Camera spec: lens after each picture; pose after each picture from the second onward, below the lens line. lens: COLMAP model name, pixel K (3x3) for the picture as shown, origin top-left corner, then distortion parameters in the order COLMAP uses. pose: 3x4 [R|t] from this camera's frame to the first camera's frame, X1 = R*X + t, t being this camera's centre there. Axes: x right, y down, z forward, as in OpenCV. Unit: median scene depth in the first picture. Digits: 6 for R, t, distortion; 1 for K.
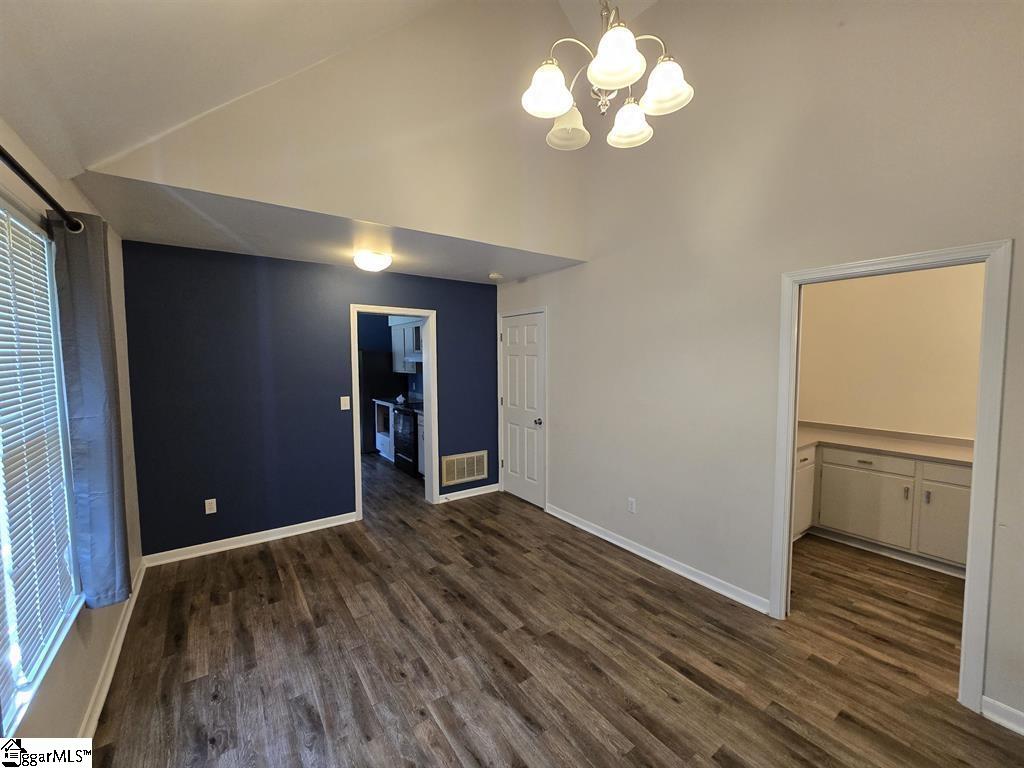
lens RADIAL K [[409.4, 0, 520.9], [0, 409.4, 382.6], [0, 0, 1]] dist [-0.002066, -0.000018]
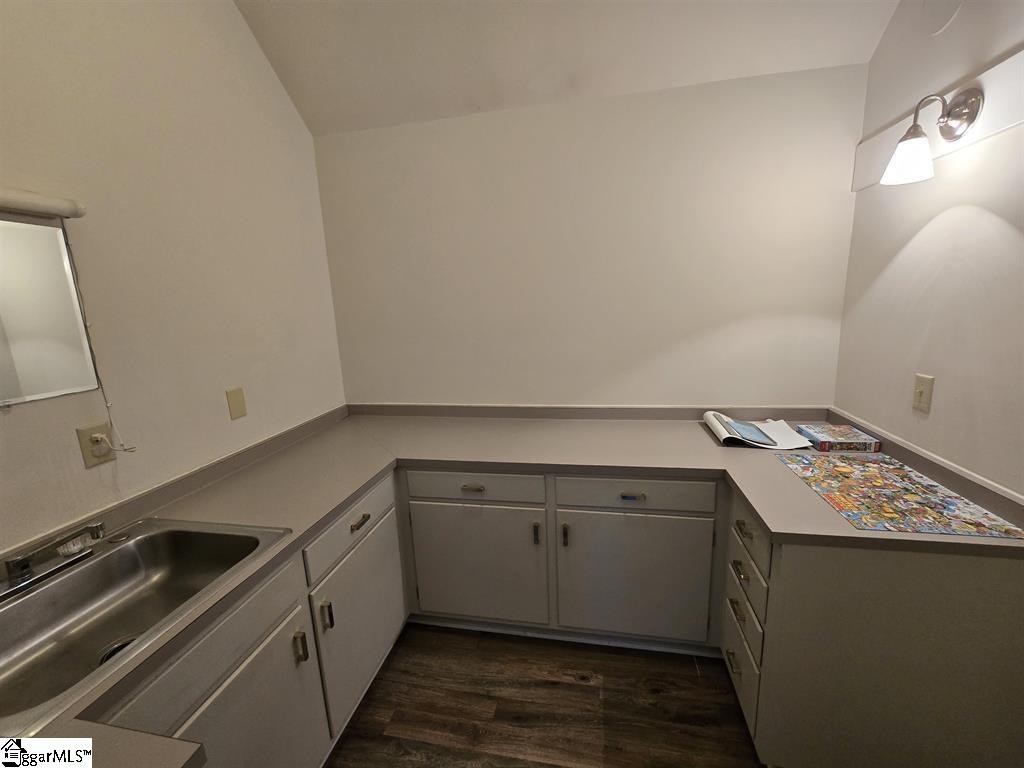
lens RADIAL K [[409.4, 0, 520.9], [0, 409.4, 382.6], [0, 0, 1]] dist [-0.002066, -0.000018]
pose [[0.725272, -0.163293, 0.668816, 0.577437], [0.083701, 0.985172, 0.149766, -0.007075], [-0.683355, -0.052641, 0.728186, 0.606886]]
